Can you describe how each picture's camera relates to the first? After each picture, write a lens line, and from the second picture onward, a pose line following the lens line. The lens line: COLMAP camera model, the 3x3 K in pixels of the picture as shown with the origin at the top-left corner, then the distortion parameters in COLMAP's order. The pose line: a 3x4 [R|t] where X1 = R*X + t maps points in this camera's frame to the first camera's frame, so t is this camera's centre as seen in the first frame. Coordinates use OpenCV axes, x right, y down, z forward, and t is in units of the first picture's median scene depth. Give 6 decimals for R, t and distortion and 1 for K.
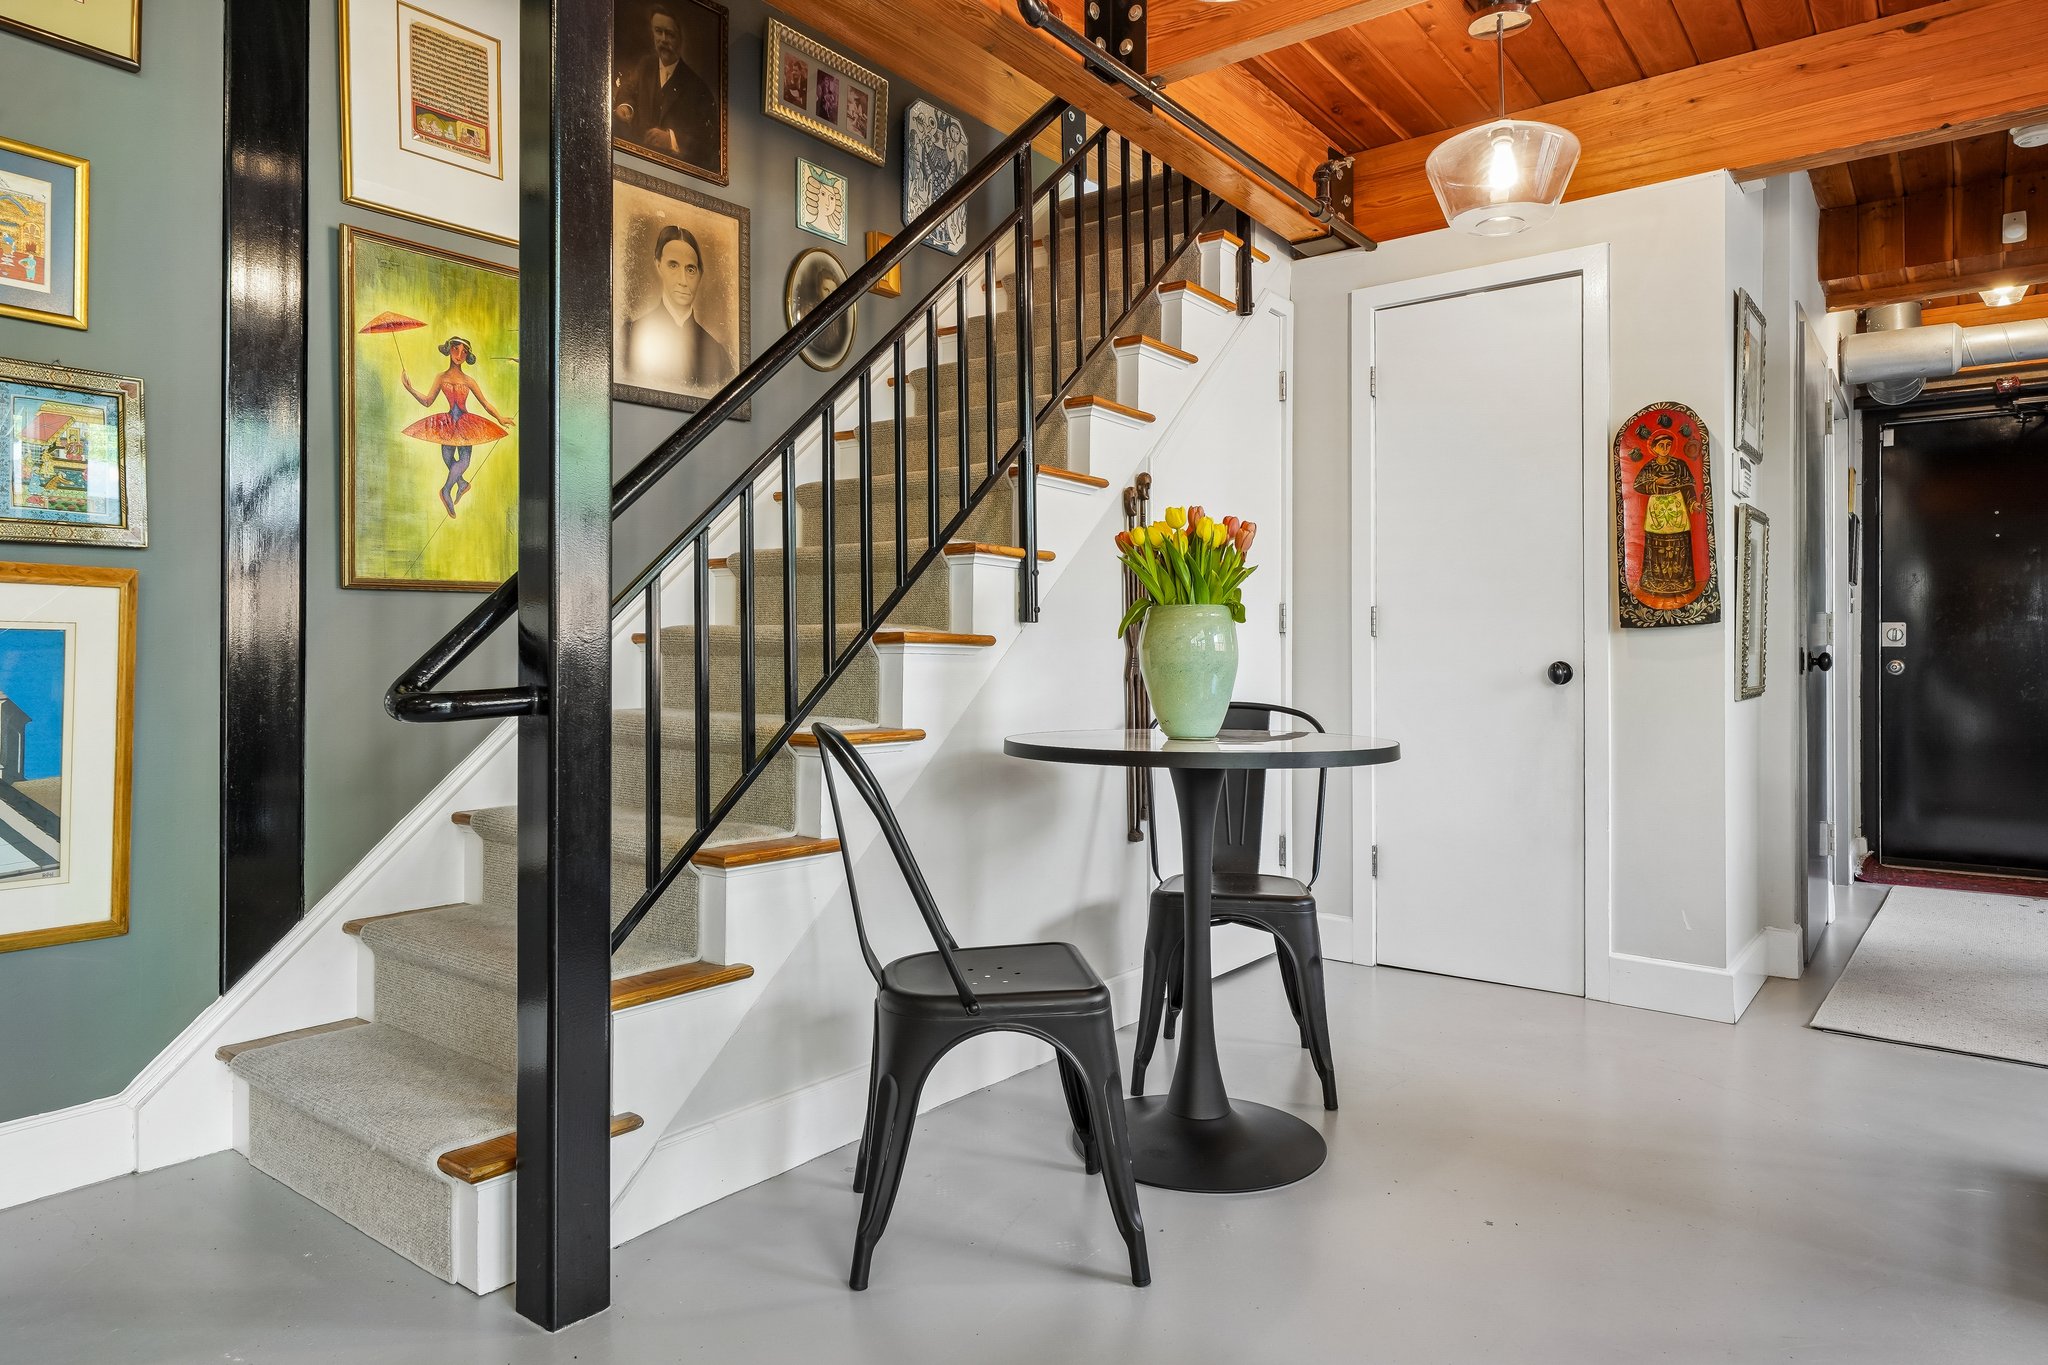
lens RADIAL K [[1311.3, 0, 1025.1], [0, 1311.3, 667.0], [0, 0, 1]] dist [-0.005257, -0.002186]
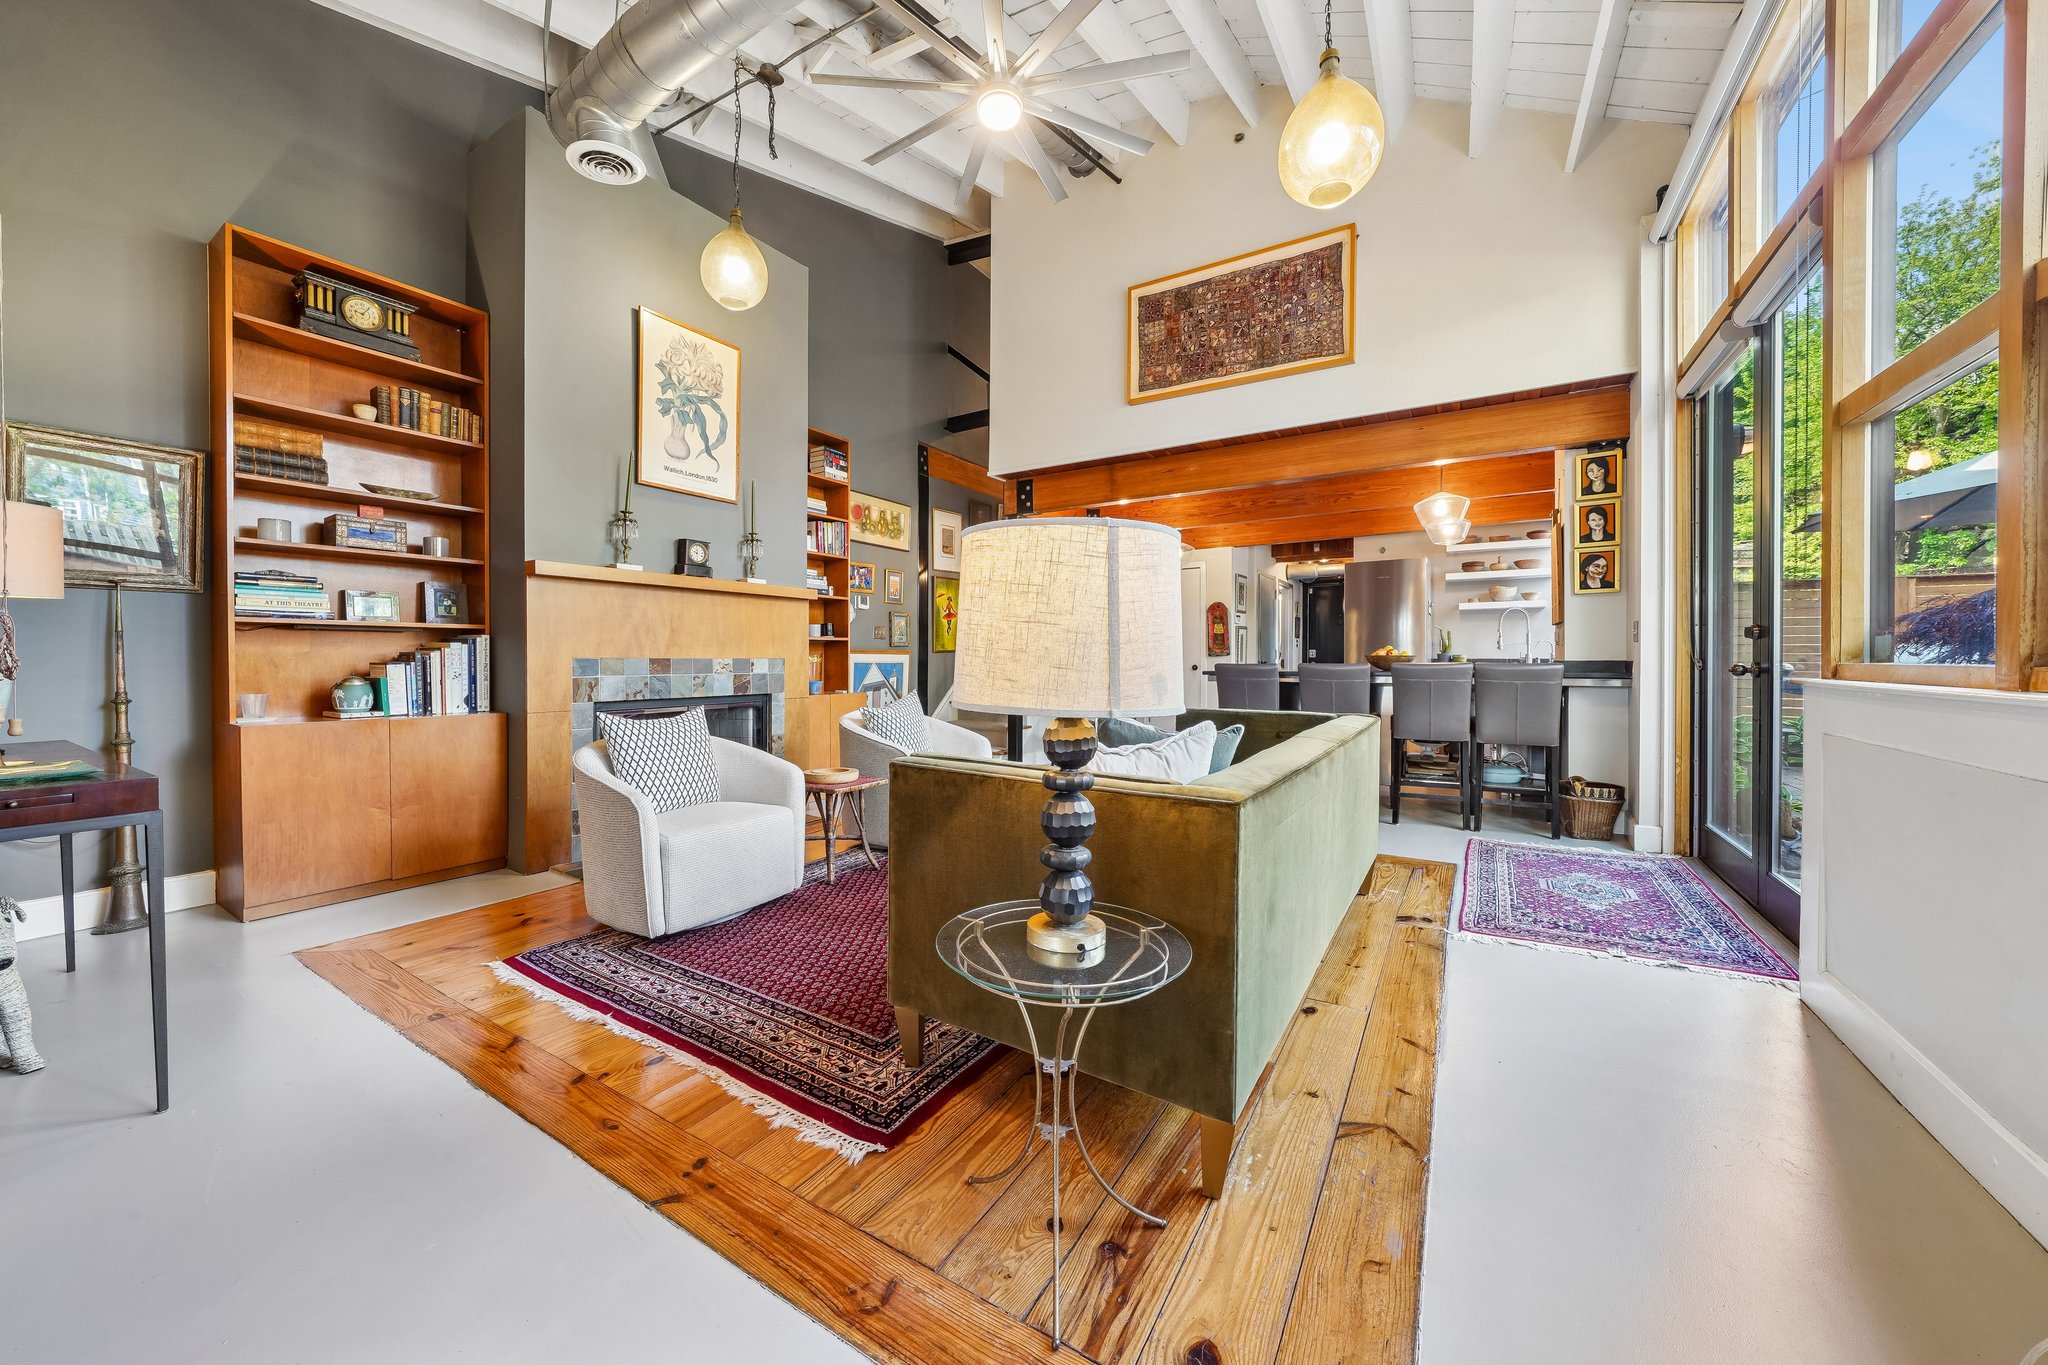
lens RADIAL K [[722.6, 0, 1024.8], [0, 722.6, 669.7], [0, 0, 1]] dist [-0.000812, -0.000045]
pose [[0.996817, -0.006204, 0.079485, -0.294137], [0.005150, 0.999896, 0.013450, -0.021970], [-0.079560, -0.012998, 0.996745, -1.203396]]
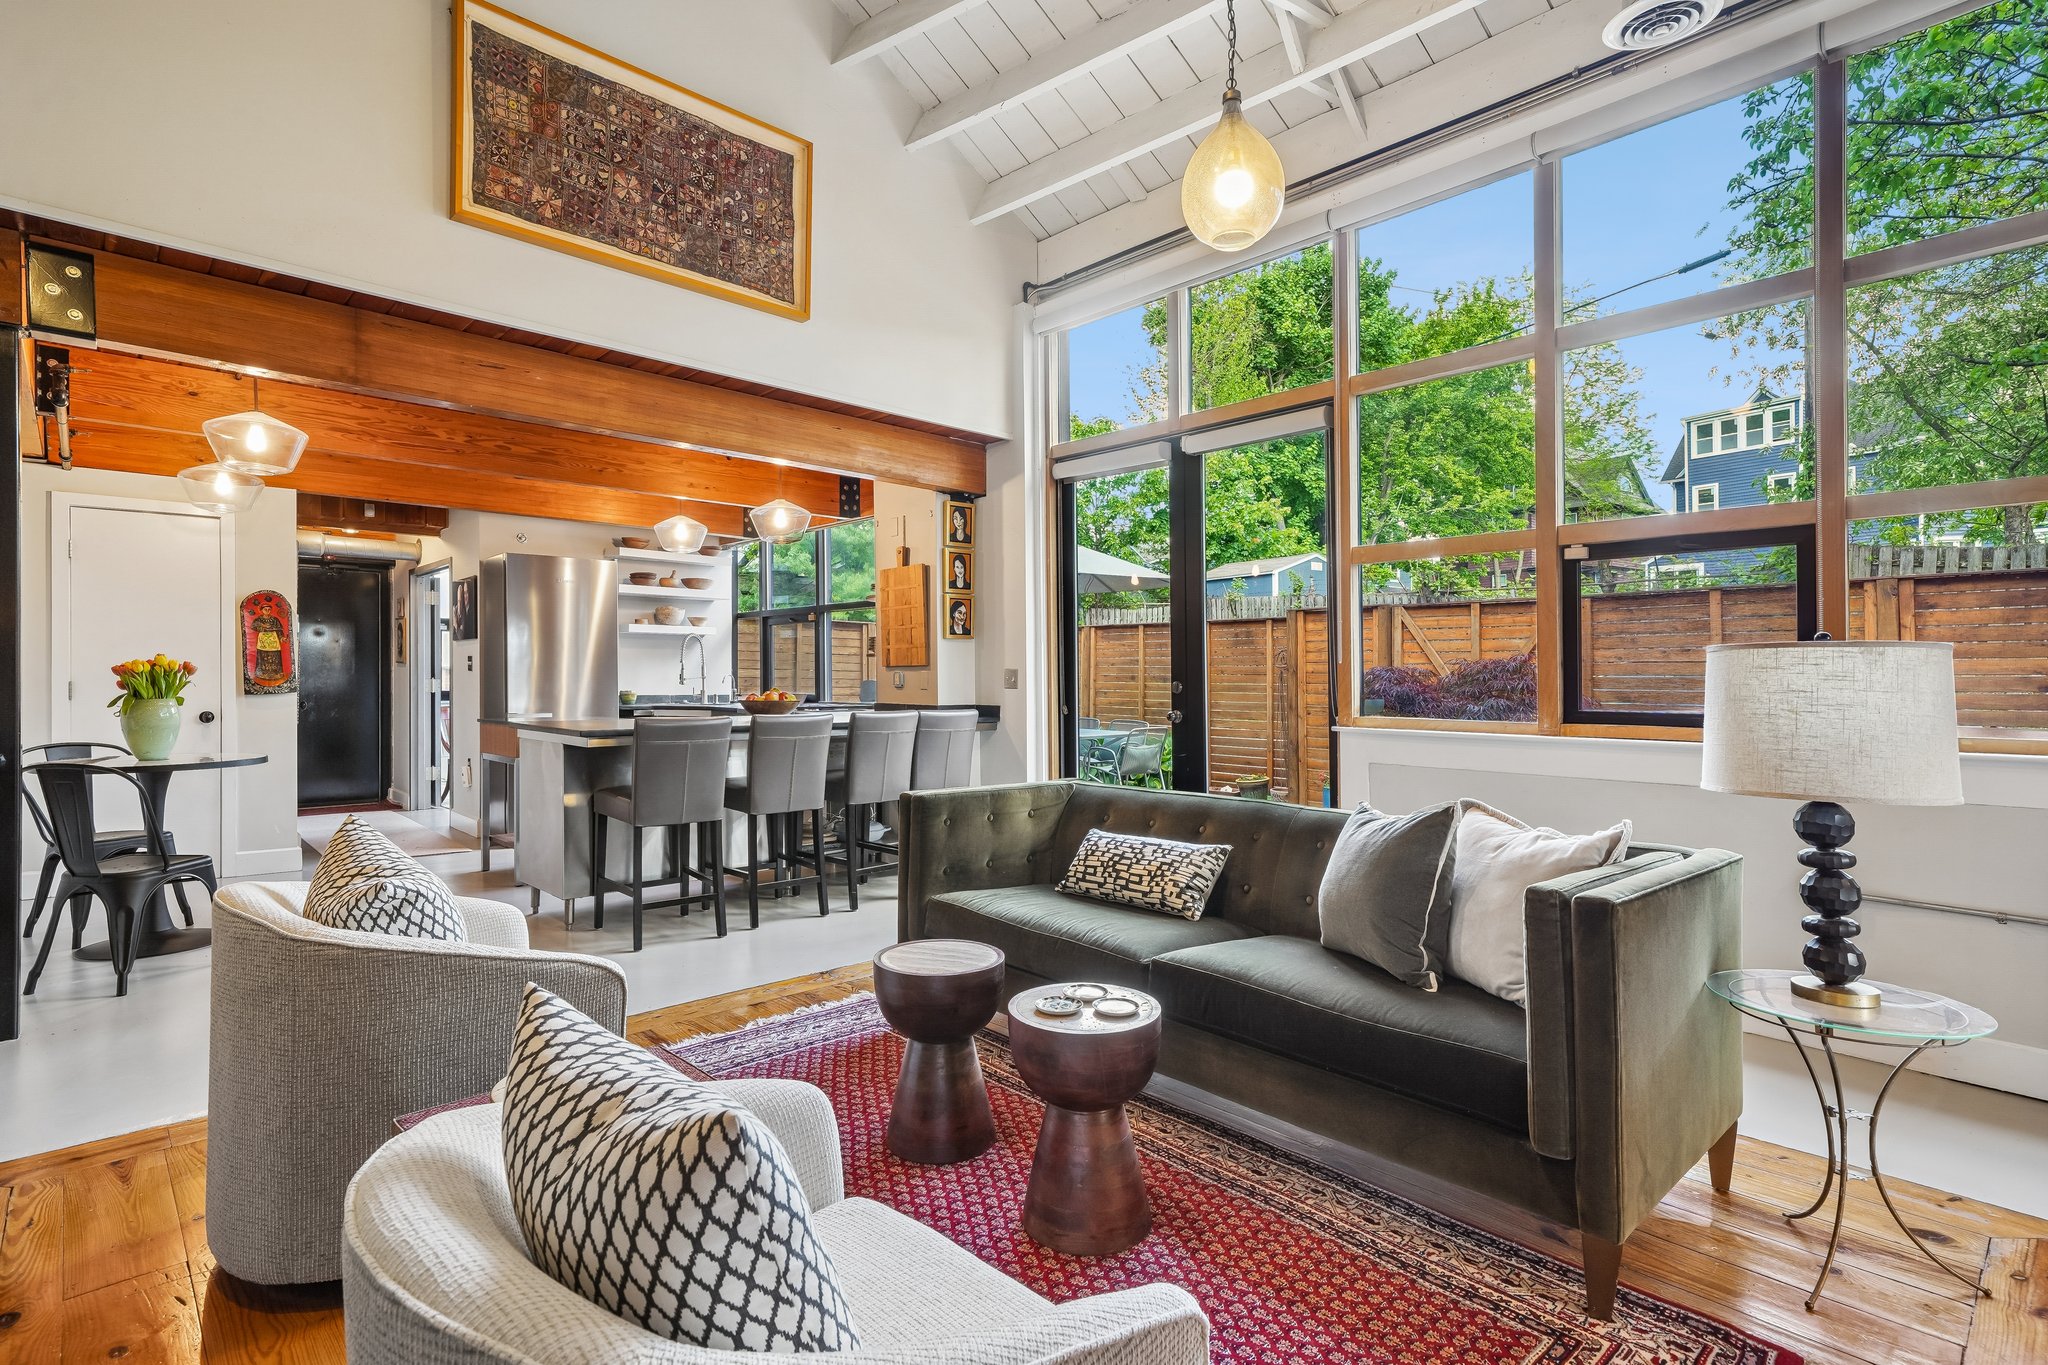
lens RADIAL K [[999.7, 0, 1024.0], [0, 999.7, 682.5], [0, 0, 1]] dist [-0.000582, 0.000104]
pose [[0.182717, -0.004938, 0.983153, -0.890730], [-0.003423, 0.999978, 0.005659, -0.063659], [-0.983160, -0.004399, 0.182696, -0.514027]]
